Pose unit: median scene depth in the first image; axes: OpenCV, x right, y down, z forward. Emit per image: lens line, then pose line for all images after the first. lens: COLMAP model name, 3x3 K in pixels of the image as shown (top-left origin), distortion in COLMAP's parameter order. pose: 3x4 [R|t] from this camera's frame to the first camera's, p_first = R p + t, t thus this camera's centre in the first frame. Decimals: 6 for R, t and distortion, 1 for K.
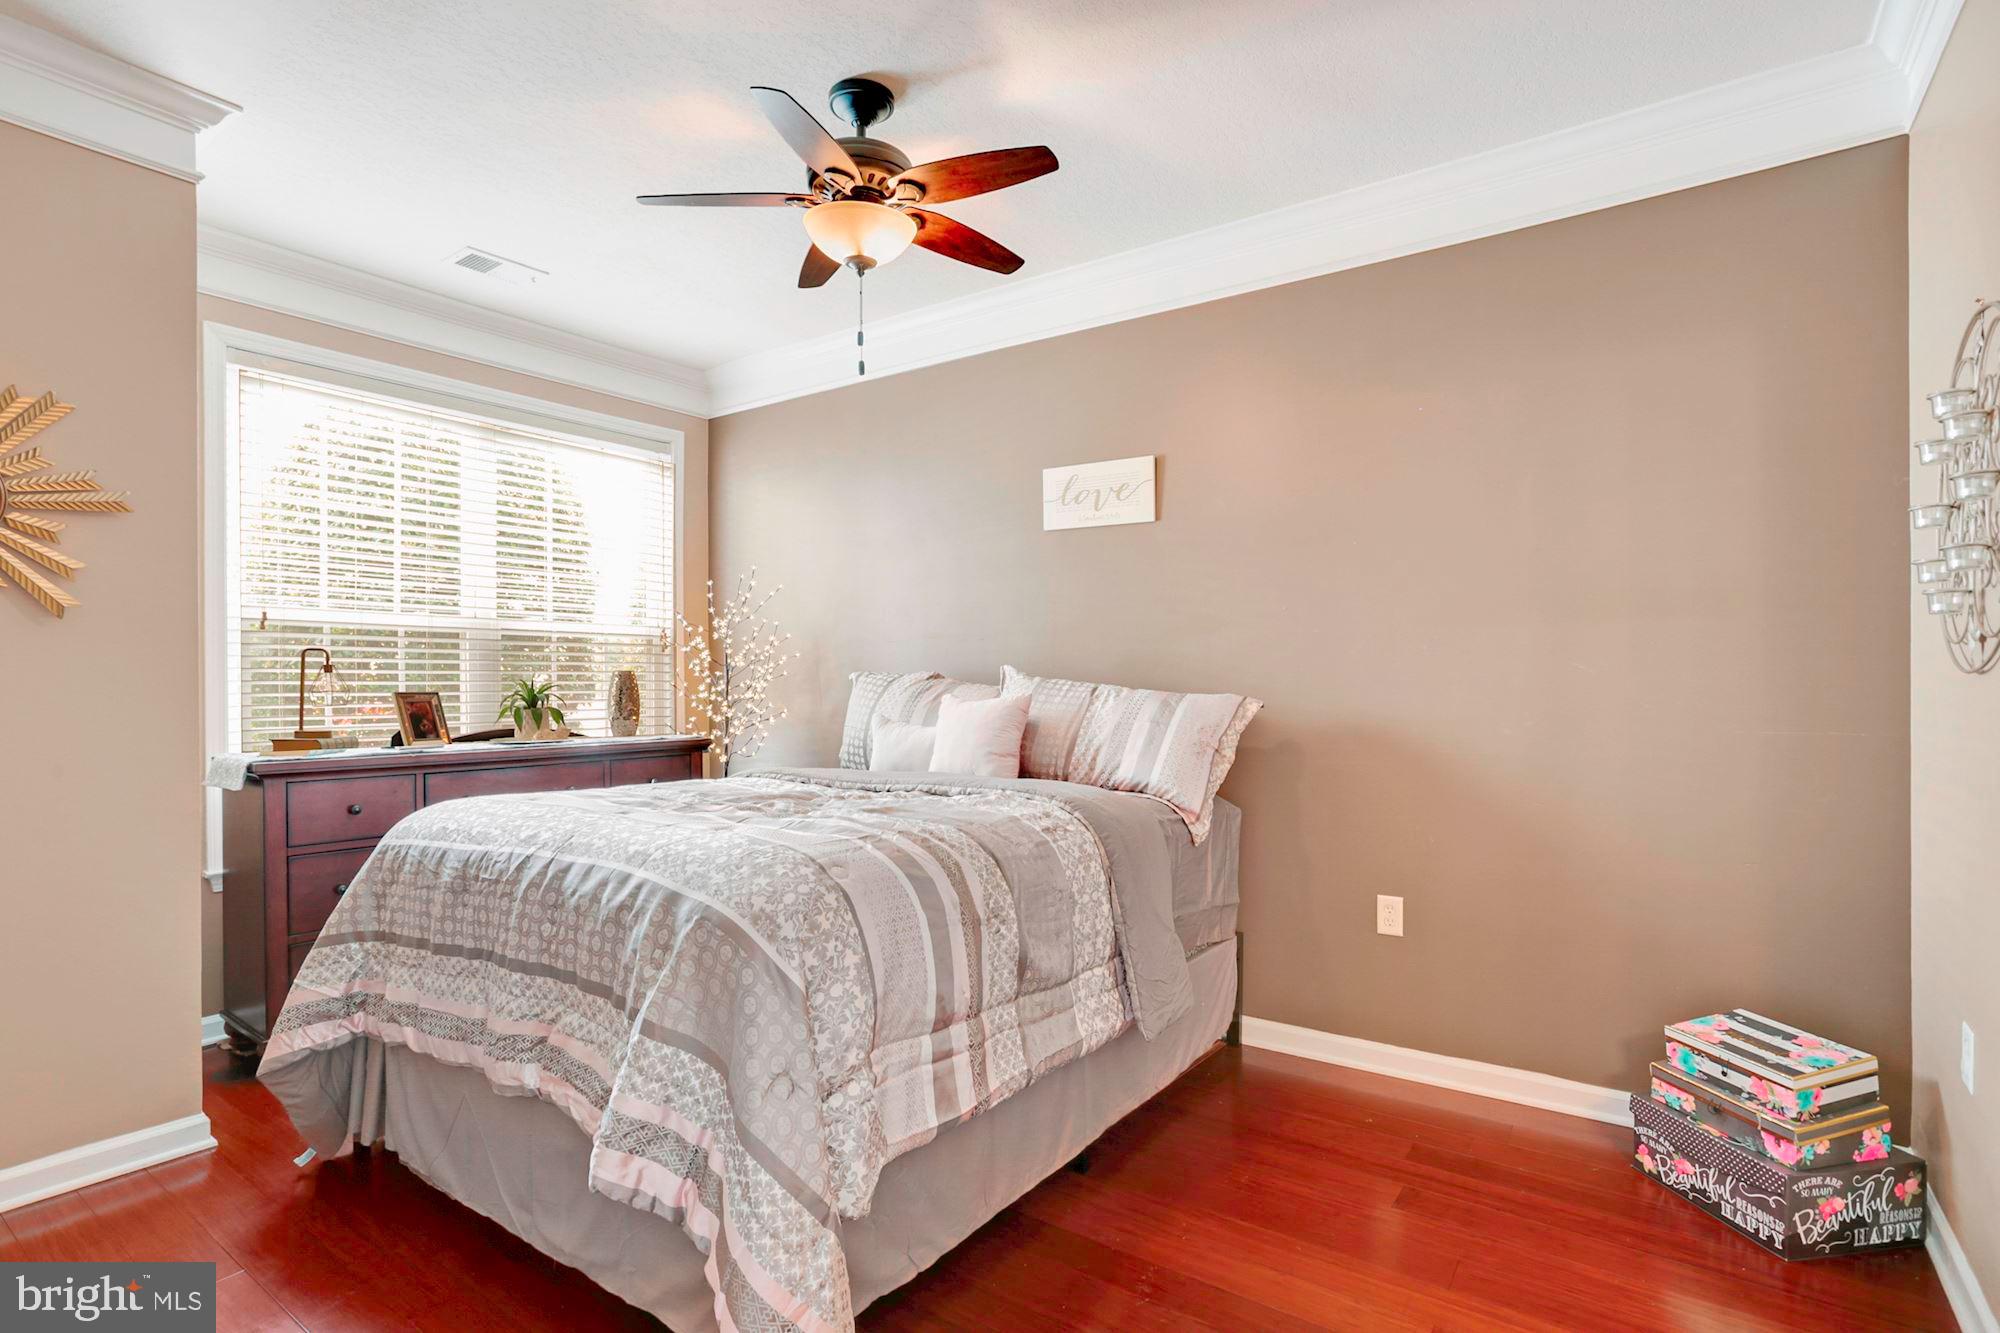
lens RADIAL K [[961.0, 0, 1022.9], [0, 961.0, 674.9], [0, 0, 1]] dist [-0.045589, 0.027676]
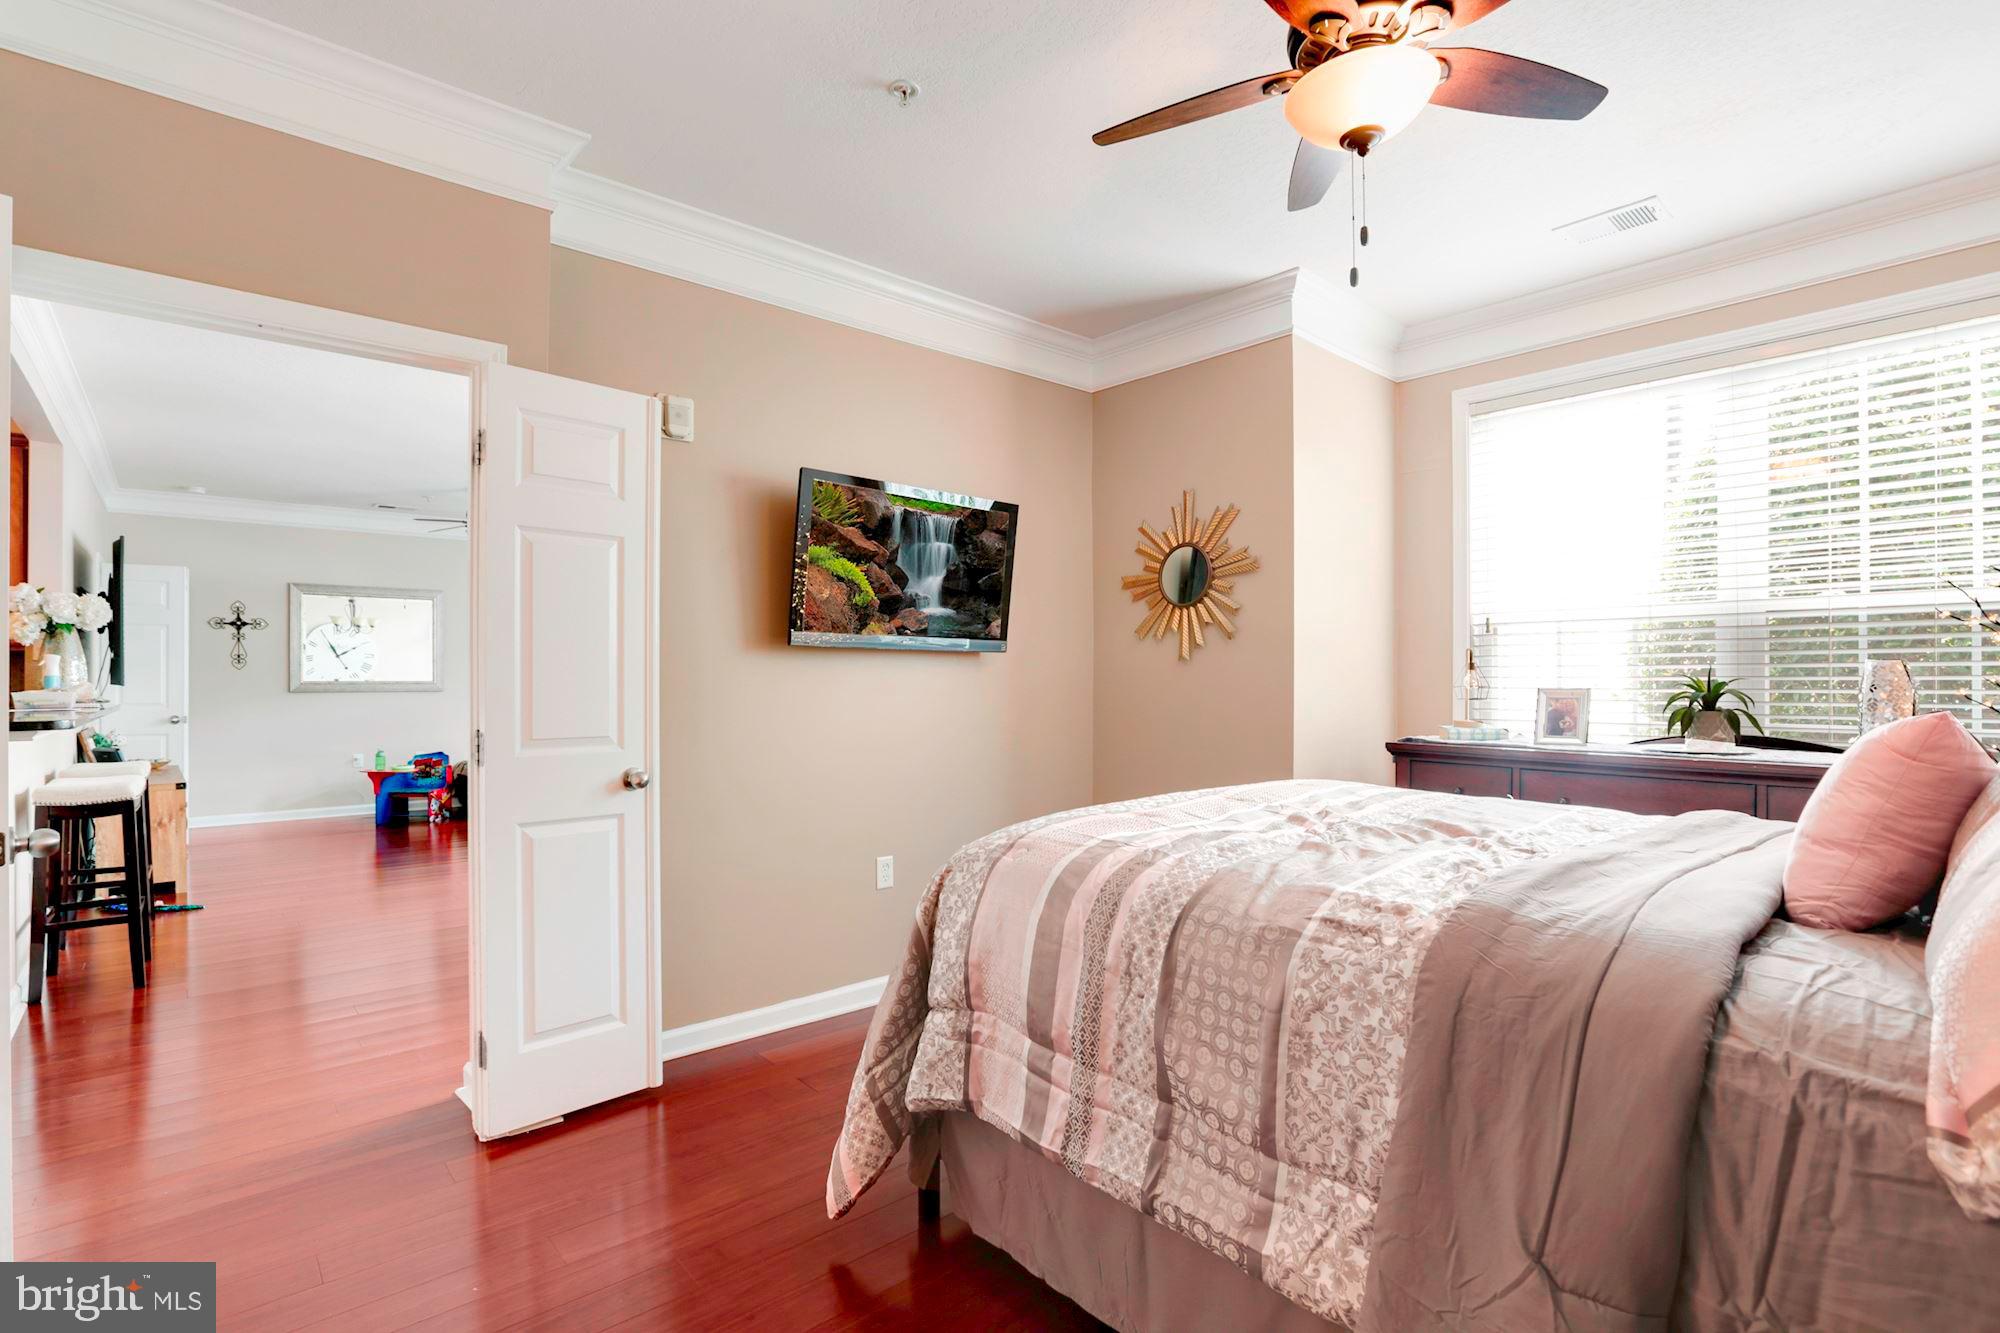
lens RADIAL K [[961.0, 0, 1022.9], [0, 961.0, 674.9], [0, 0, 1]] dist [-0.045589, 0.027676]
pose [[-0.218211, 0.004285, -0.975892, 0.645081], [0.006142, 0.999977, 0.003018, -0.001728], [0.975882, -0.005335, -0.218232, 0.904988]]
